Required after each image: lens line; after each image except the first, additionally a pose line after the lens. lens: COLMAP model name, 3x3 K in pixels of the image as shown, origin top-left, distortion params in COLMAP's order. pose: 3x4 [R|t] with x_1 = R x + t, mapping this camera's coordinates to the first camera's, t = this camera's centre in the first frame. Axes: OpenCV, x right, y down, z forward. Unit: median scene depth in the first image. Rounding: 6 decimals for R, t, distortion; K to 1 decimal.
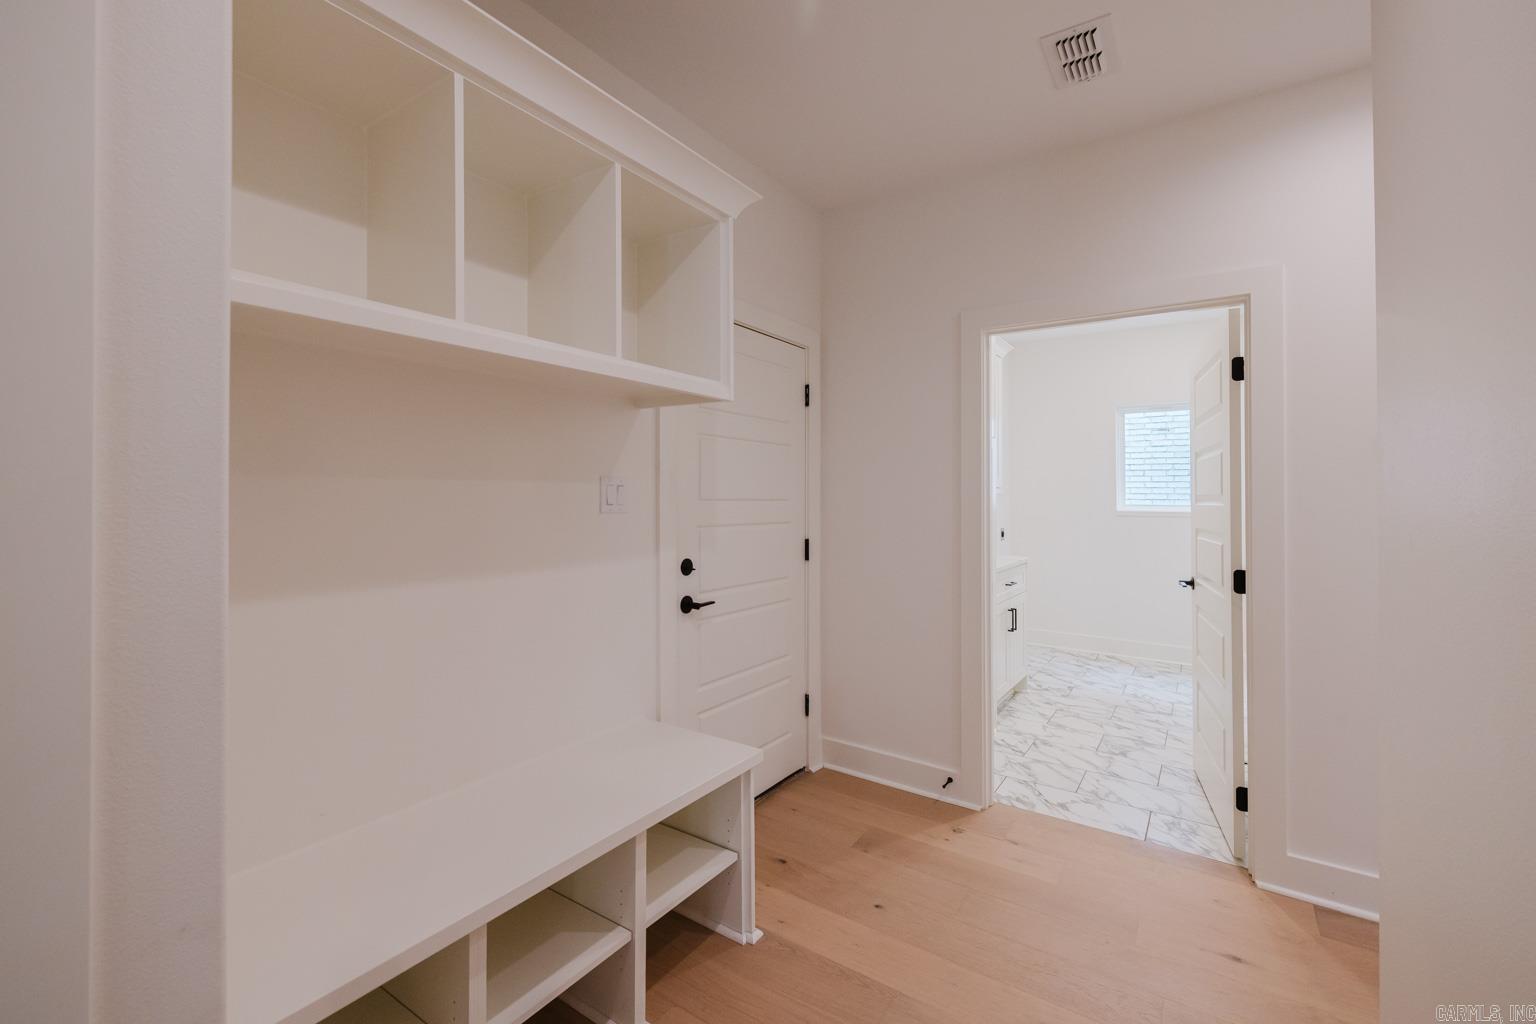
lens RADIAL K [[677.5, 0, 761.9], [0, 677.5, 484.5], [0, 0, 1]] dist [-0.002169, -0.000795]
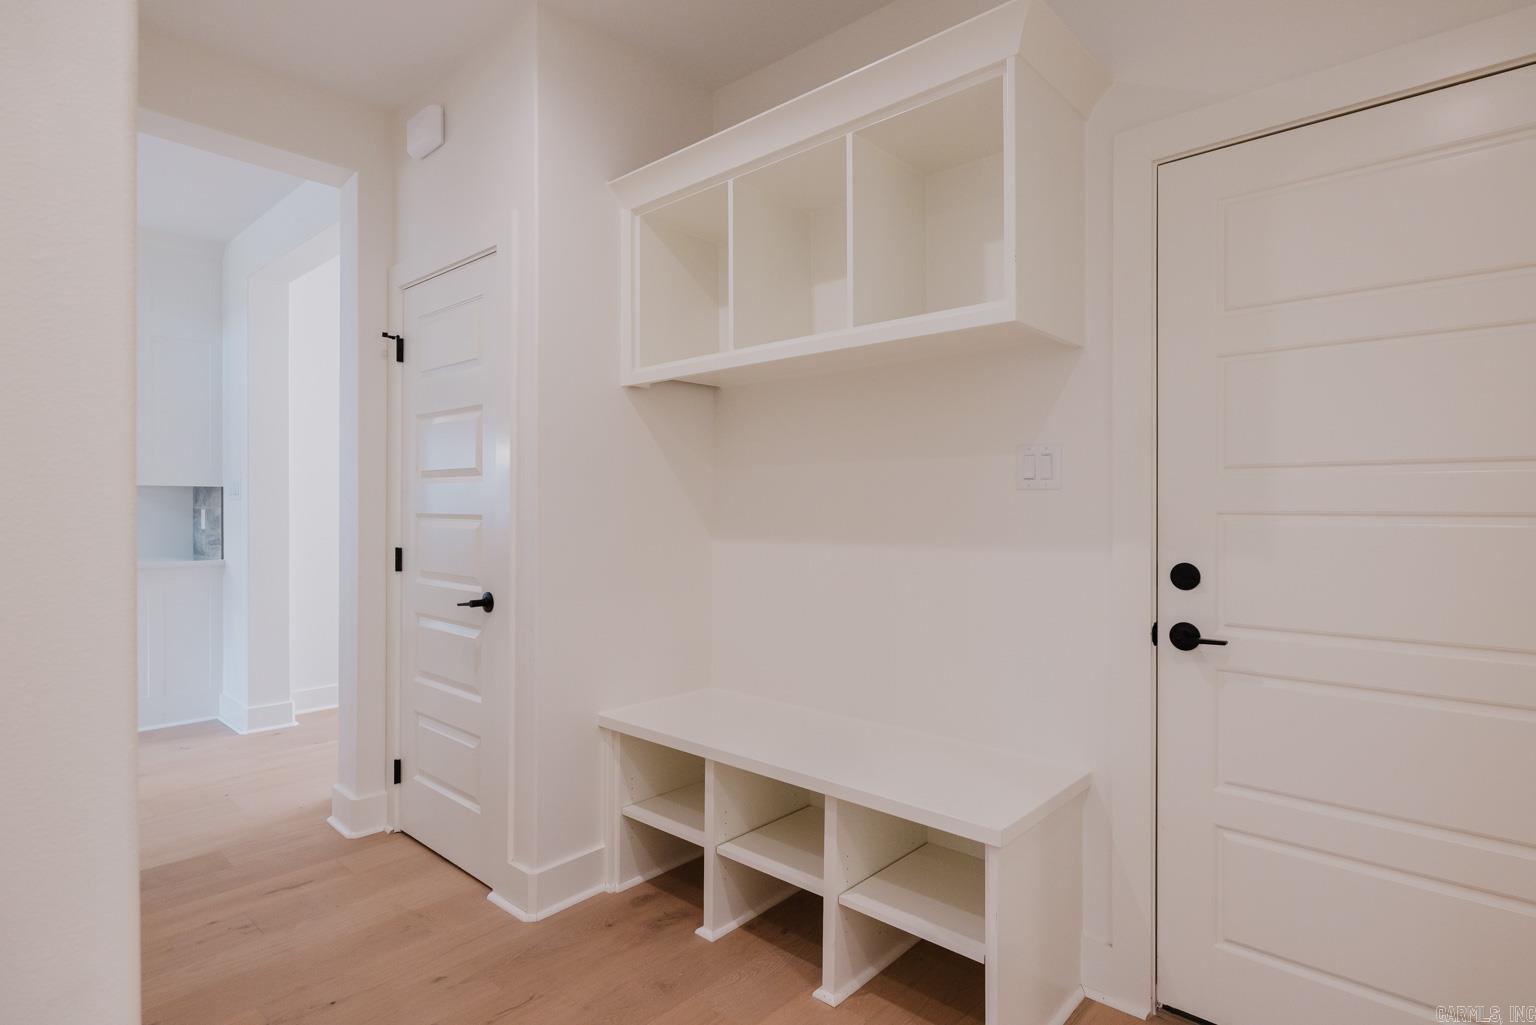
lens RADIAL K [[786.8, 0, 768.0], [0, 786.8, 512.5], [0, 0, 1]] dist [0.022681, 0.000190]
pose [[-0.140935, 0.003097, -0.990014, 0.667412], [0.008595, 0.999961, 0.001905, 0.057925], [0.989982, -0.008240, -0.140956, 0.720754]]
